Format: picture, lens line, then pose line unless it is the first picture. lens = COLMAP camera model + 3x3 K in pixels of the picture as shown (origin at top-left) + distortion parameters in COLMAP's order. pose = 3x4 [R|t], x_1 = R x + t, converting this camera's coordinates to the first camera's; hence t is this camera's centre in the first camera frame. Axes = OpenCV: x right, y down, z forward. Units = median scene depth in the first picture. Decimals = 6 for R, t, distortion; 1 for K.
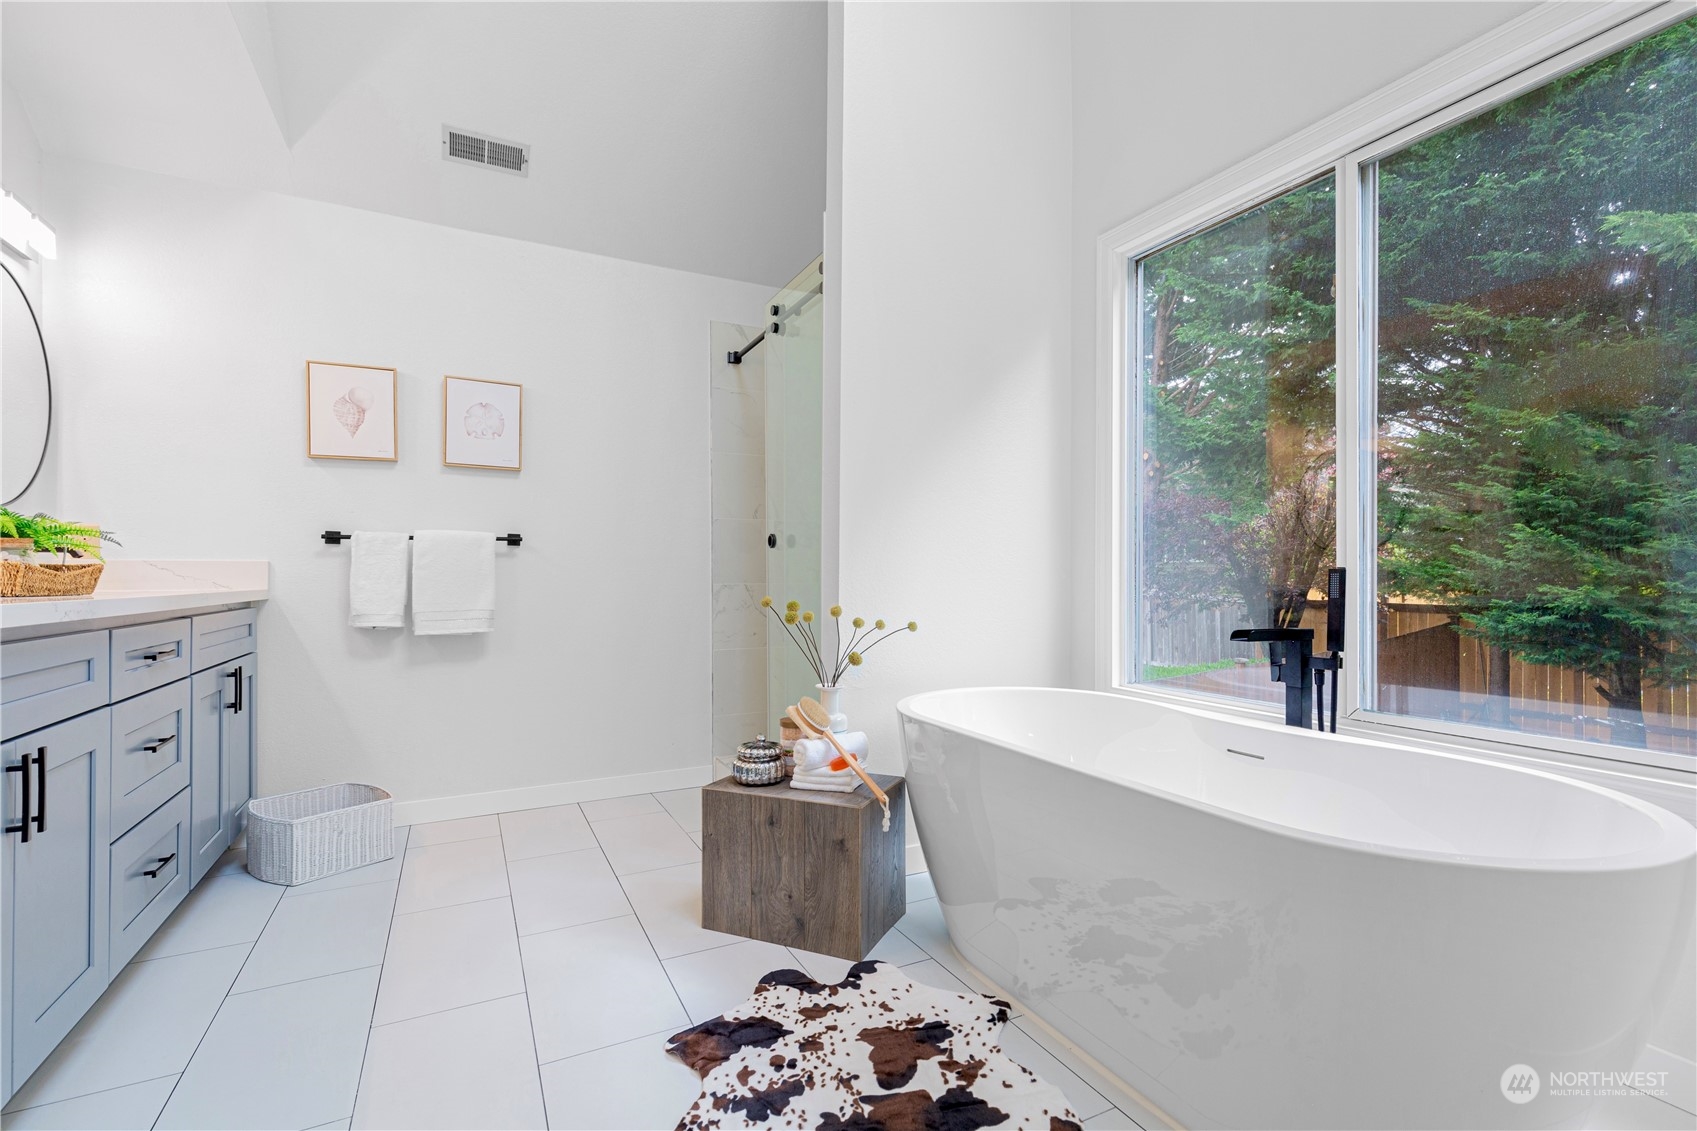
lens RADIAL K [[762.2, 0, 851.3], [0, 762.2, 571.1], [0, 0, 1]] dist [0.004562, -0.000575]
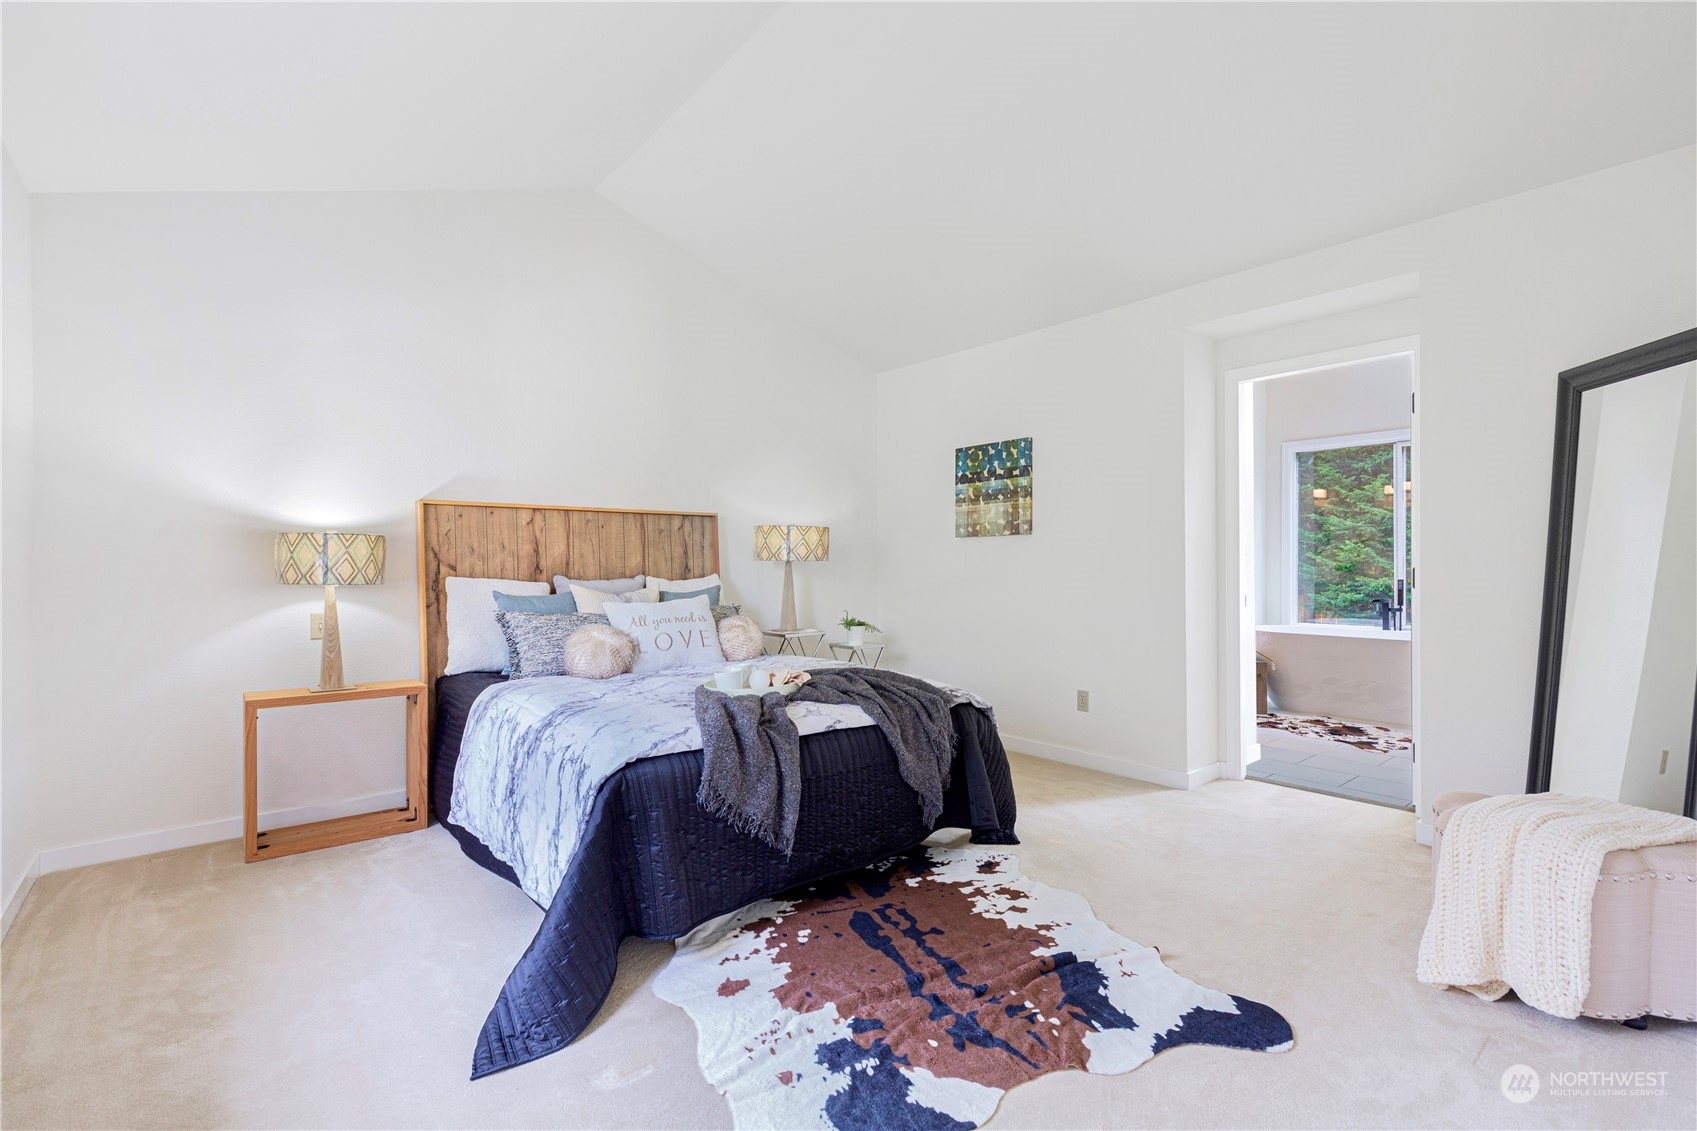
lens RADIAL K [[762.2, 0, 852.9], [0, 762.2, 572.4], [0, 0, 1]] dist [0.004562, -0.000575]
pose [[0.972265, -0.002565, 0.233867, -0.598980], [-0.002606, 0.999759, 0.021800, -0.025096], [-0.233866, -0.021804, 0.972024, -0.399513]]
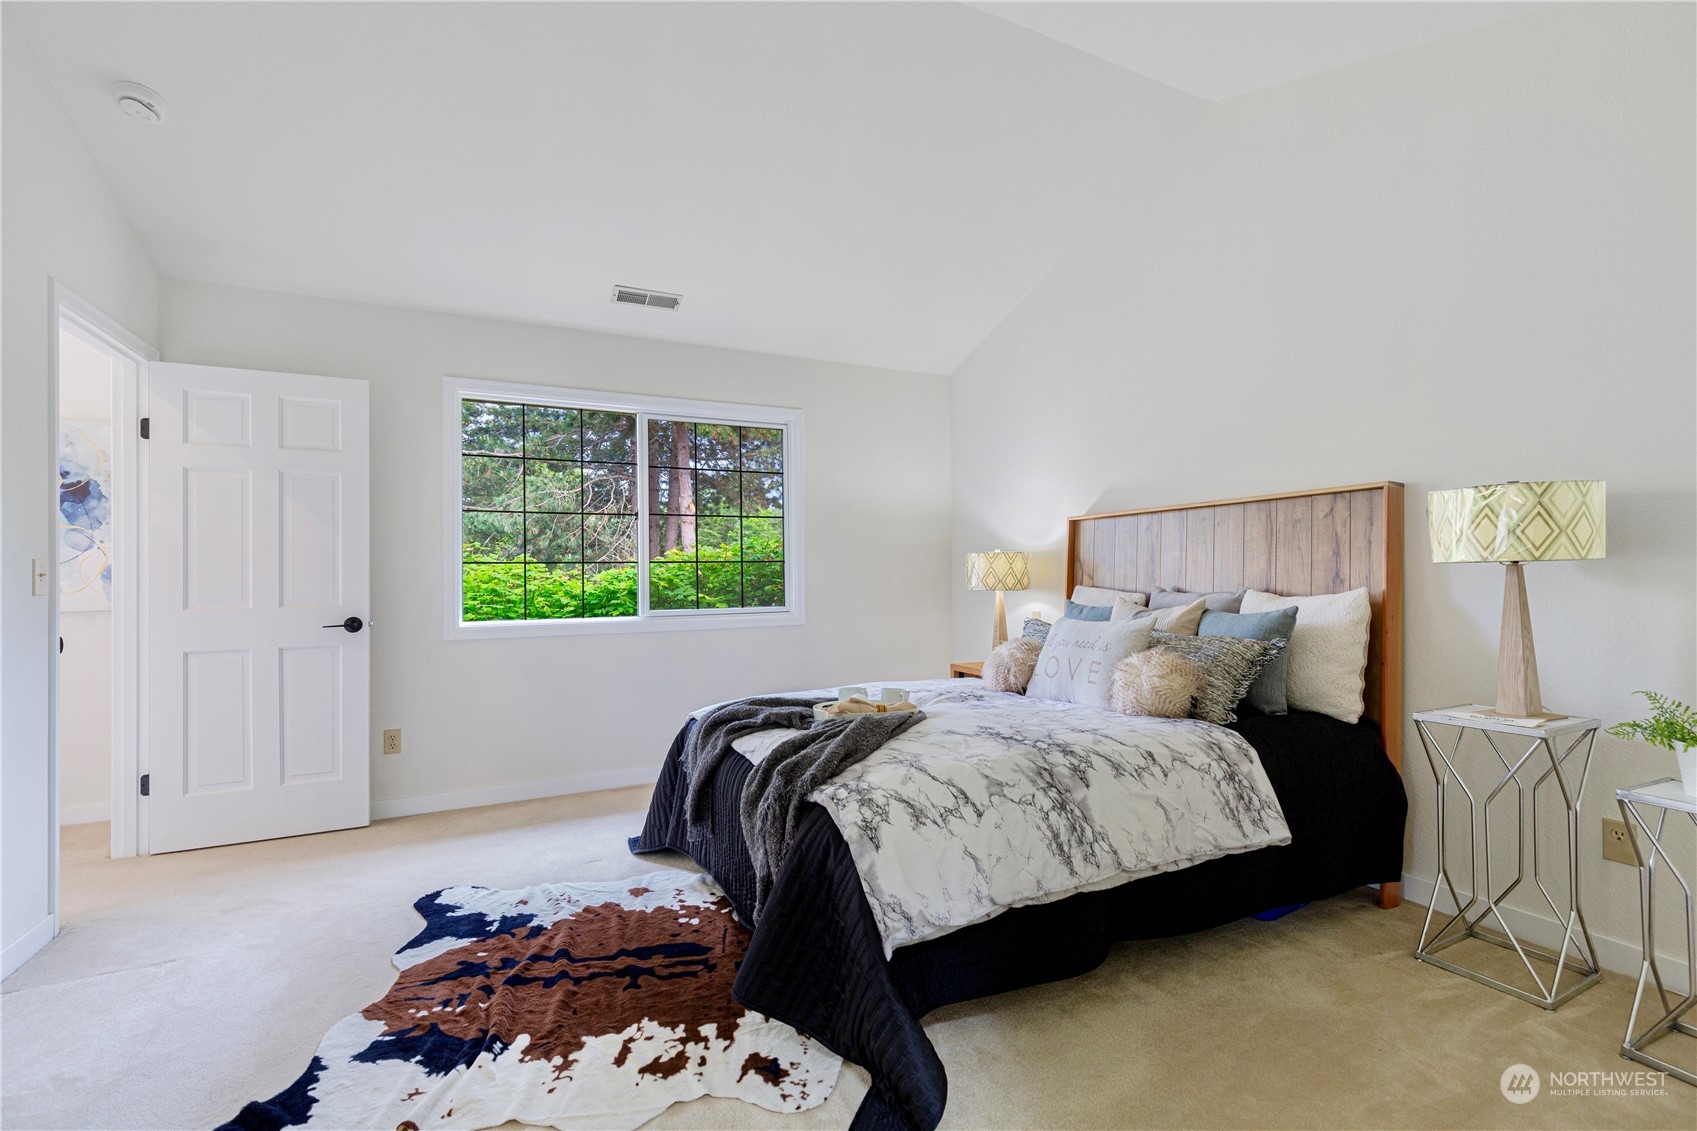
lens RADIAL K [[762.2, 0, 858.5], [0, 762.2, 567.2], [0, 0, 1]] dist [0.004562, -0.000575]
pose [[-0.011320, -0.010700, -0.999879, 0.905073], [0.021833, 0.999702, -0.010946, -0.010580], [0.999698, -0.021954, -0.011083, 1.082589]]
